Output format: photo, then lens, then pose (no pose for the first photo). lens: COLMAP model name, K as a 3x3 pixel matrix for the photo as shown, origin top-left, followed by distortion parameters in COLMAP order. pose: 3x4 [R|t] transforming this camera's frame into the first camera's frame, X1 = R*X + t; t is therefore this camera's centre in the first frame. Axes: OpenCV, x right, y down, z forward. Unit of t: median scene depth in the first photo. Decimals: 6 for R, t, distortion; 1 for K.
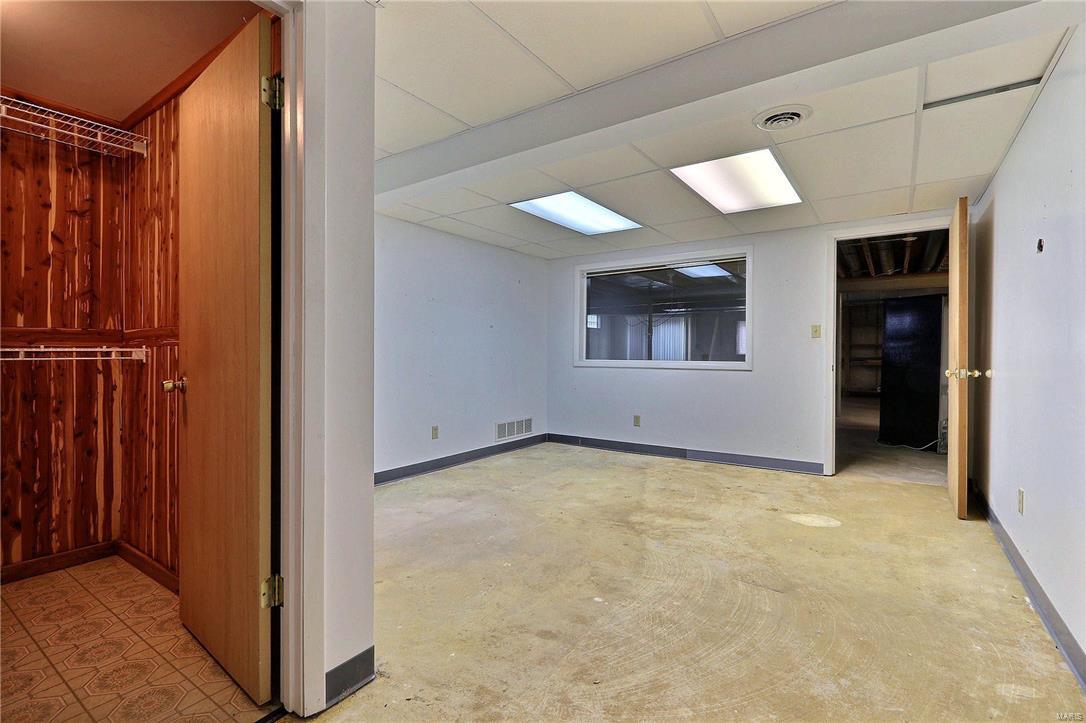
lens RADIAL K [[490.2, 0, 550.8], [0, 490.2, 359.7], [0, 0, 1]] dist [0.001150, -0.000874]
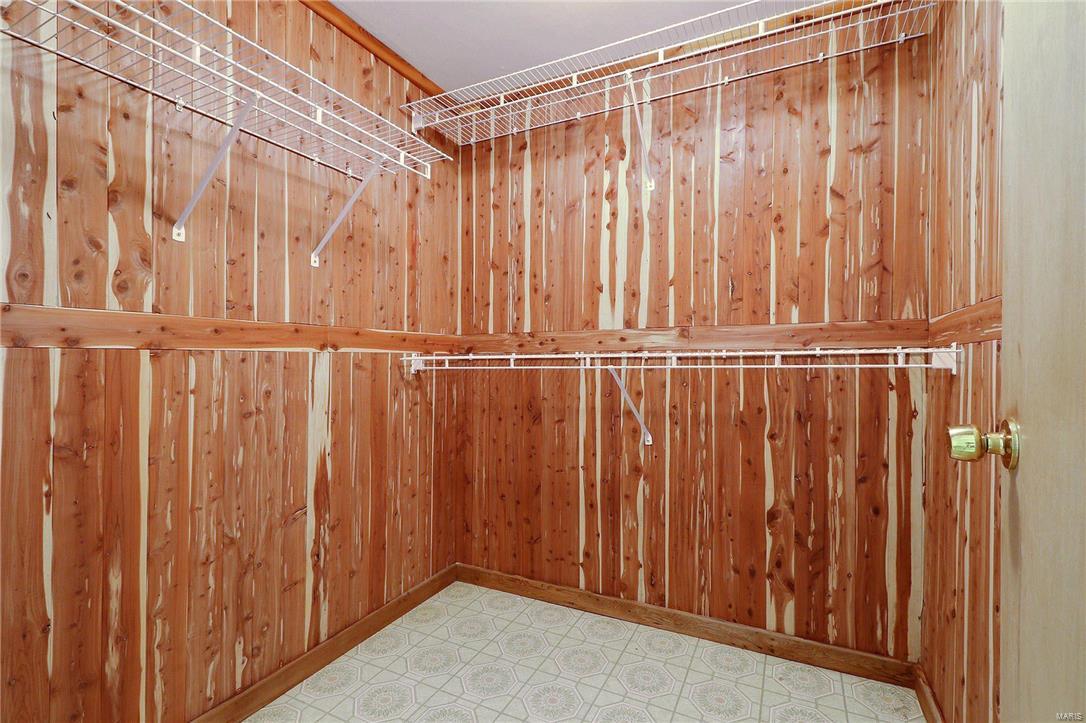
lens RADIAL K [[490.2, 0, 550.5], [0, 490.2, 361.5], [0, 0, 1]] dist [0.001150, -0.000874]
pose [[0.112484, -0.001620, -0.993652, -0.353498], [-0.008740, 0.999958, -0.002620, -0.003008], [0.993615, 0.008979, 0.112465, 0.510530]]
